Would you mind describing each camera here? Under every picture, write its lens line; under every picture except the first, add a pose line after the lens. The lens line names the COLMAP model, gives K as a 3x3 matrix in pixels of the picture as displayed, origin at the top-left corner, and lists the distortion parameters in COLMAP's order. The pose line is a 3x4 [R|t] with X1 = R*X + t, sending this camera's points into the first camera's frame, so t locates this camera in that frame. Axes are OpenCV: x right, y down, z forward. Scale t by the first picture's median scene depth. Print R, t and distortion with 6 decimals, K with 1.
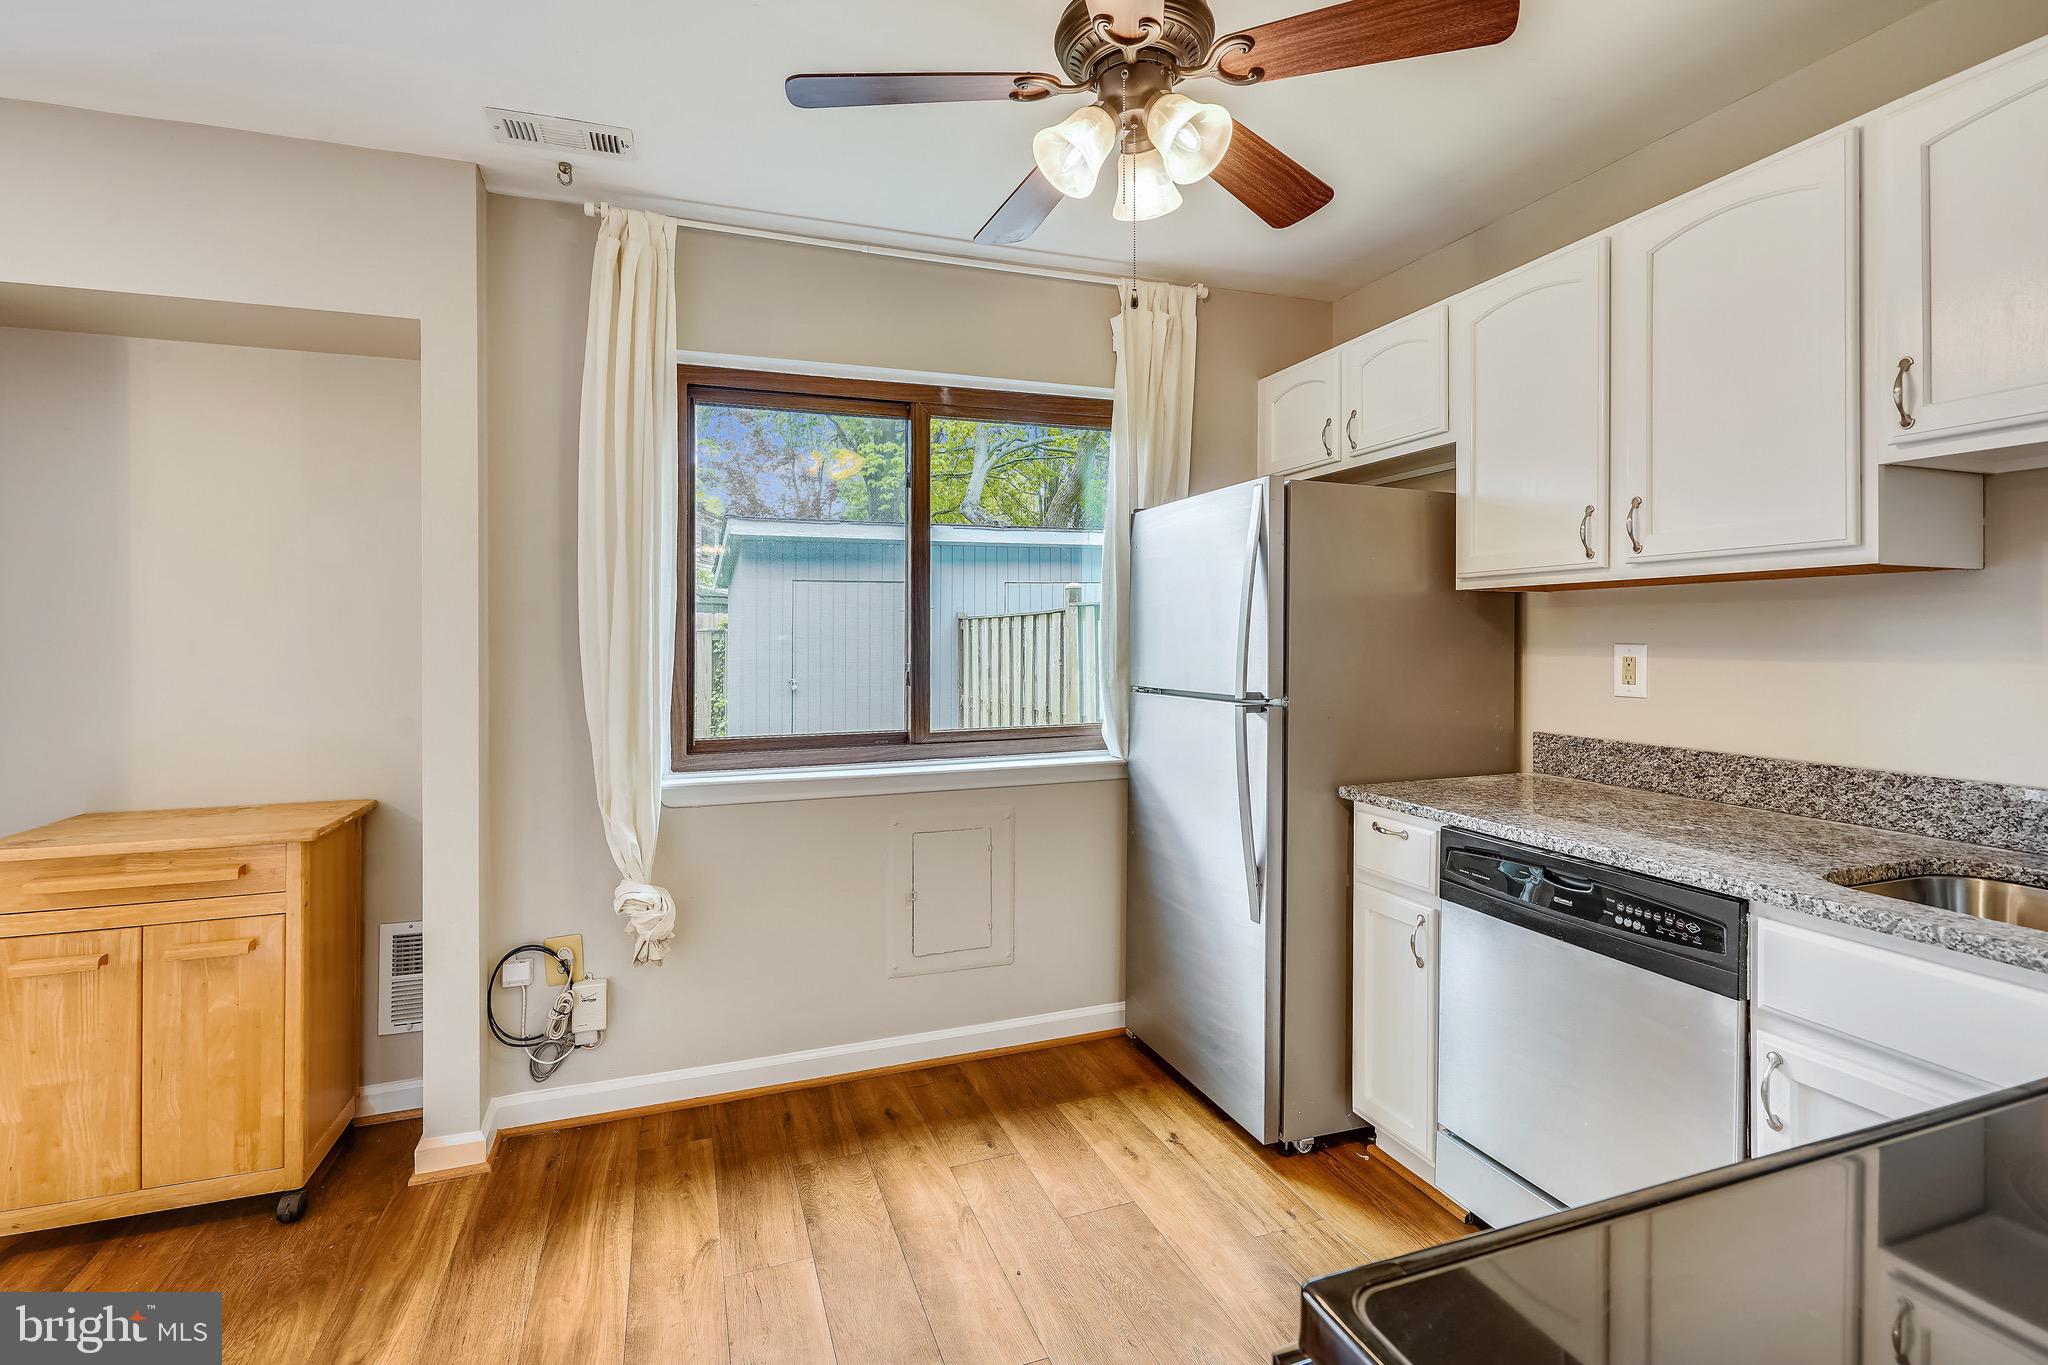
lens RADIAL K [[955.8, 0, 1013.4], [0, 955.8, 635.8], [0, 0, 1]] dist [0.001238, 0.000271]
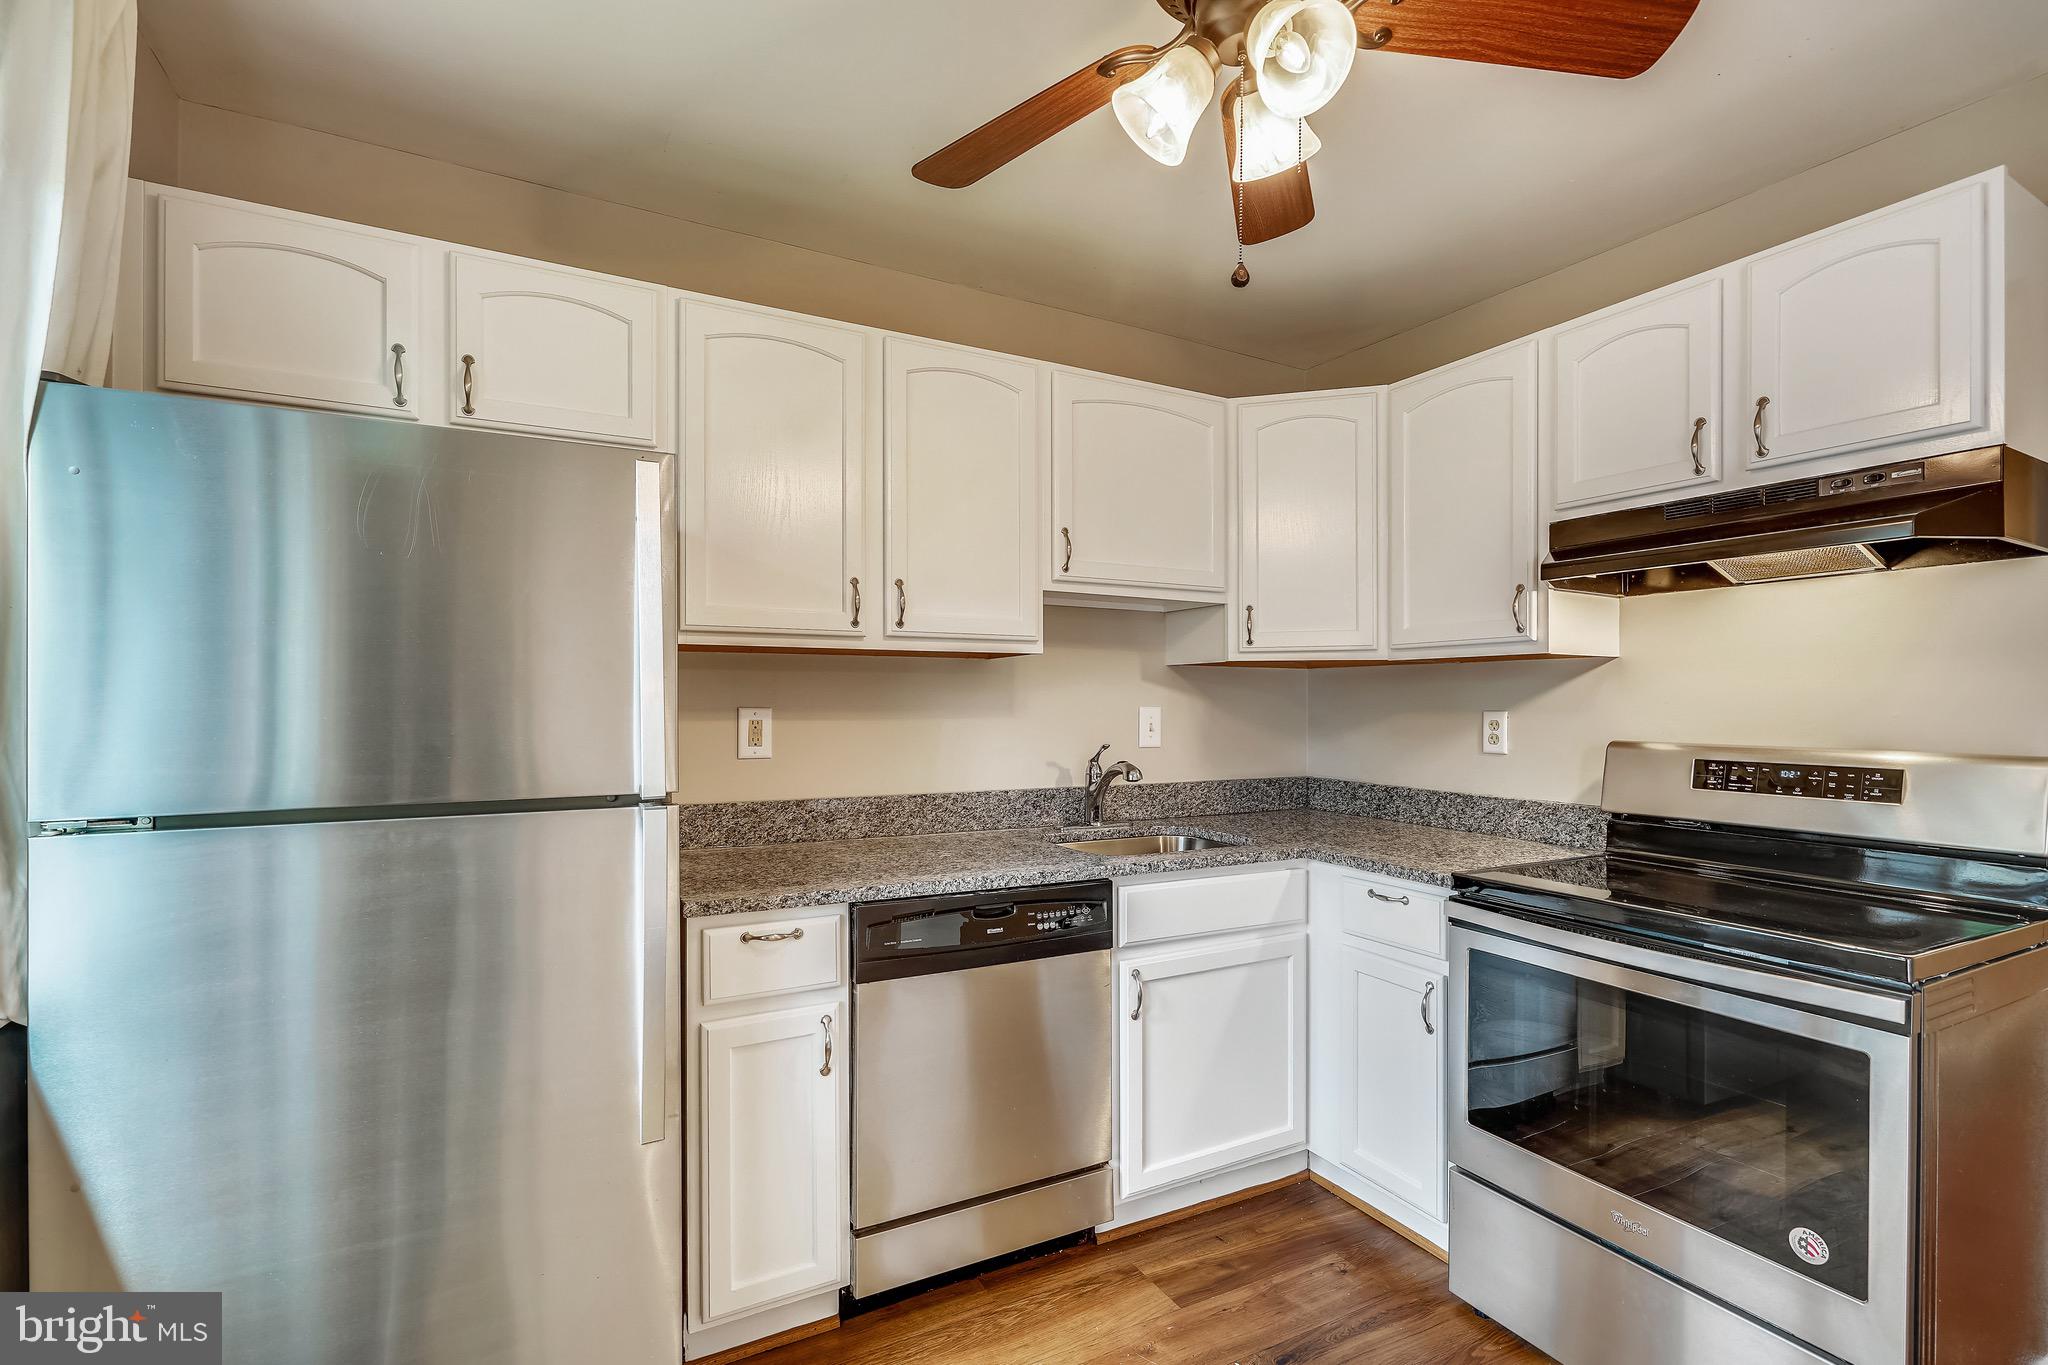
lens RADIAL K [[943.2, 0, 1024.0], [0, 943.2, 708.5], [0, 0, 1]] dist [0.000677, -0.000120]
pose [[-0.153553, -0.004608, 0.988130, -0.424949], [-0.002372, 0.999988, 0.004294, 0.004347], [-0.988138, -0.001685, -0.153562, 0.880719]]
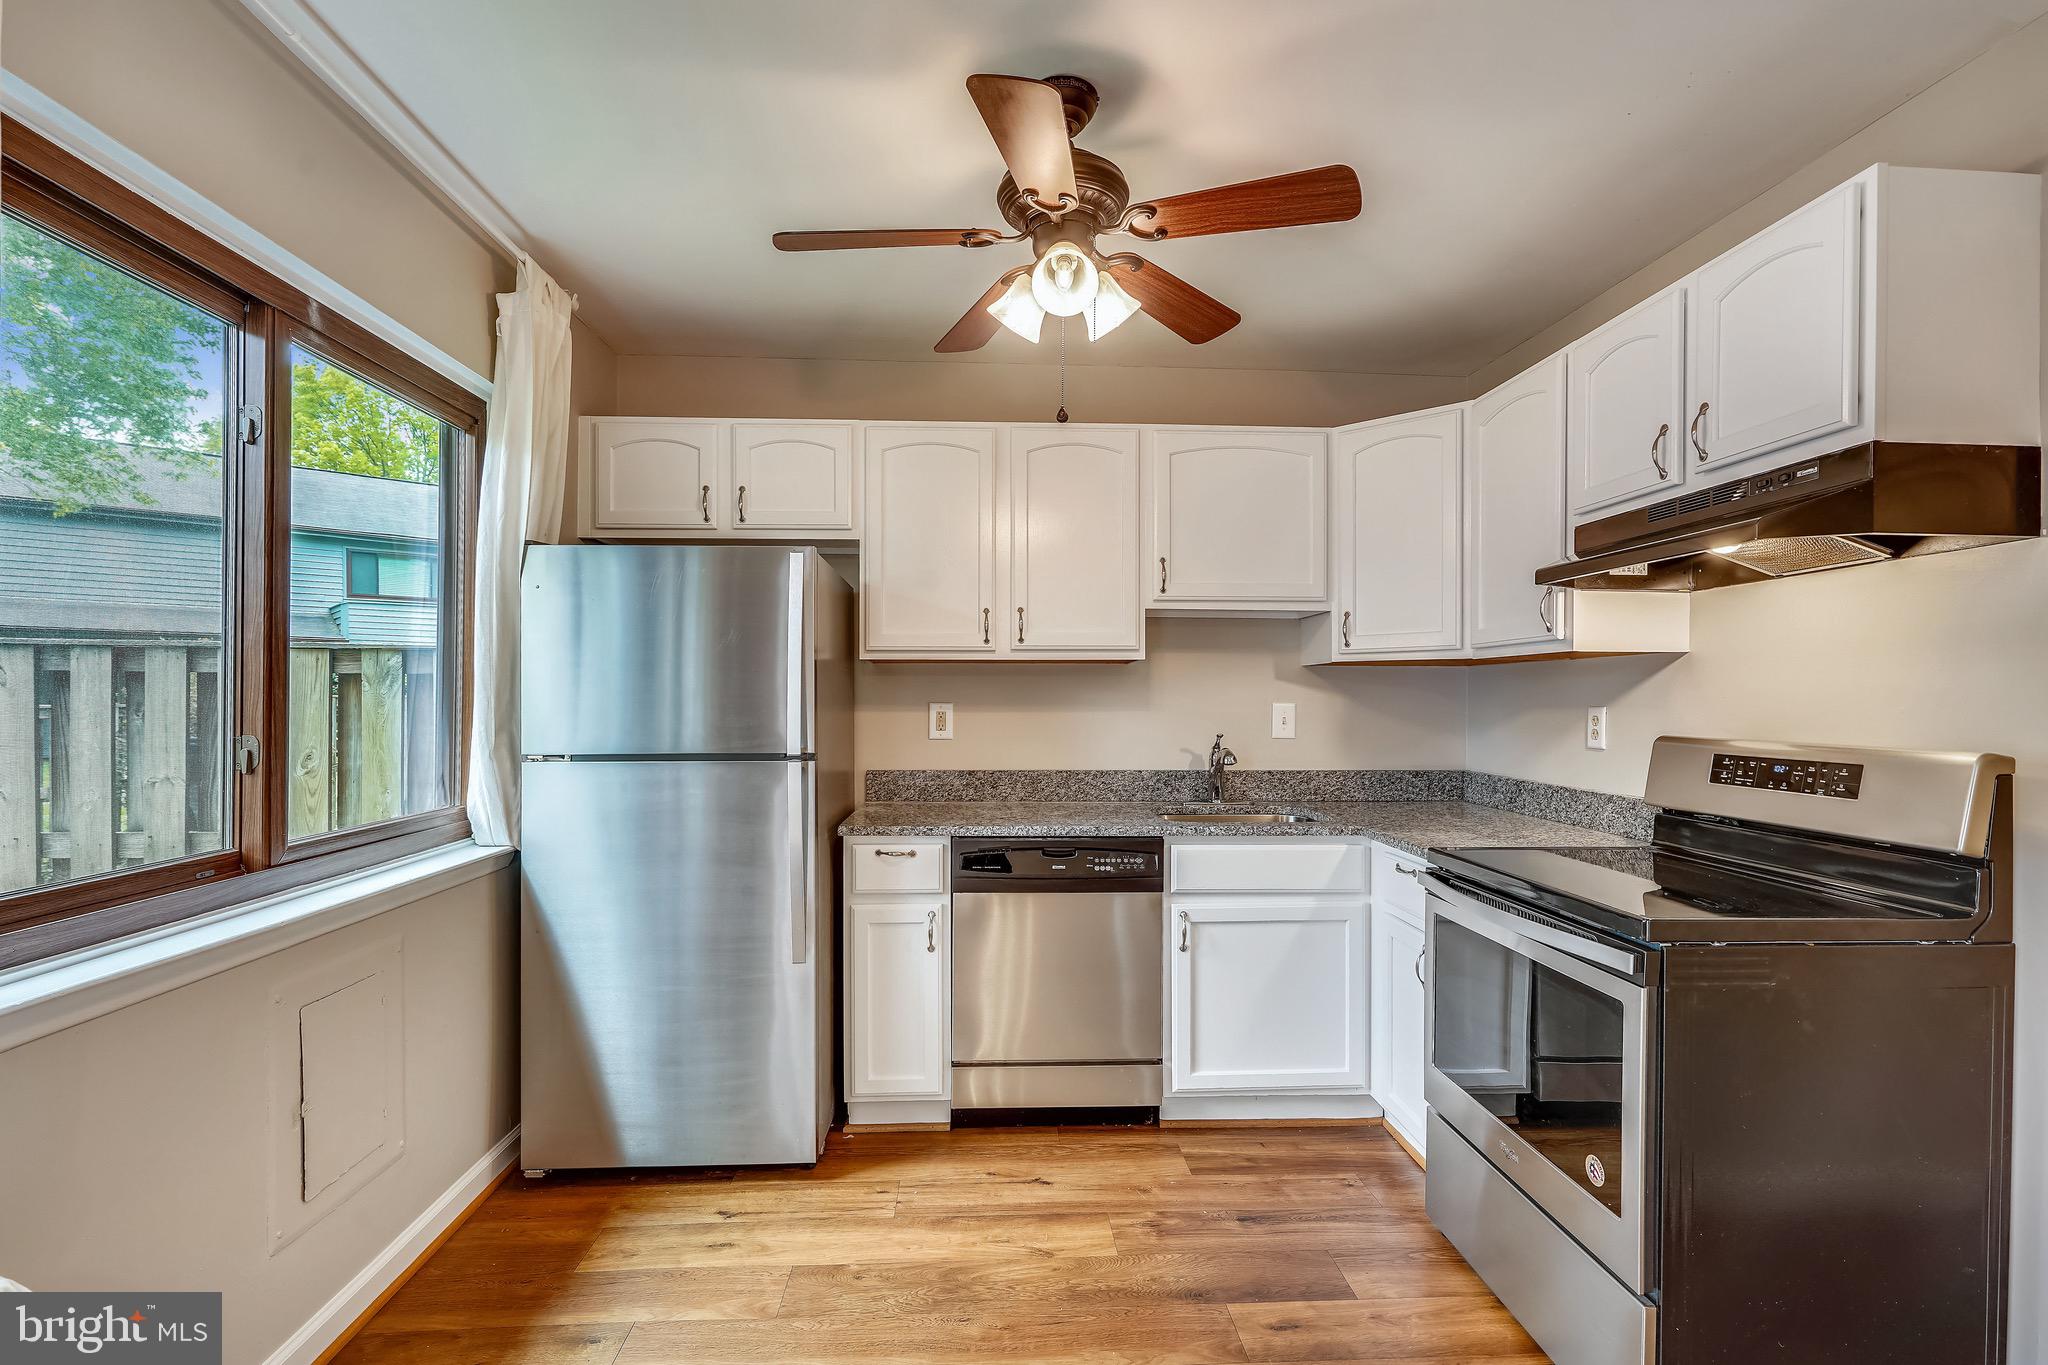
lens RADIAL K [[946.3, 0, 1017.4], [0, 946.3, 715.9], [0, 0, 1]] dist [-0.000364, 0.000231]
pose [[0.293207, -0.013169, 0.955958, -0.704279], [-0.002908, 0.999888, 0.014666, 0.007284], [-0.956044, -0.007080, 0.293136, 0.475342]]
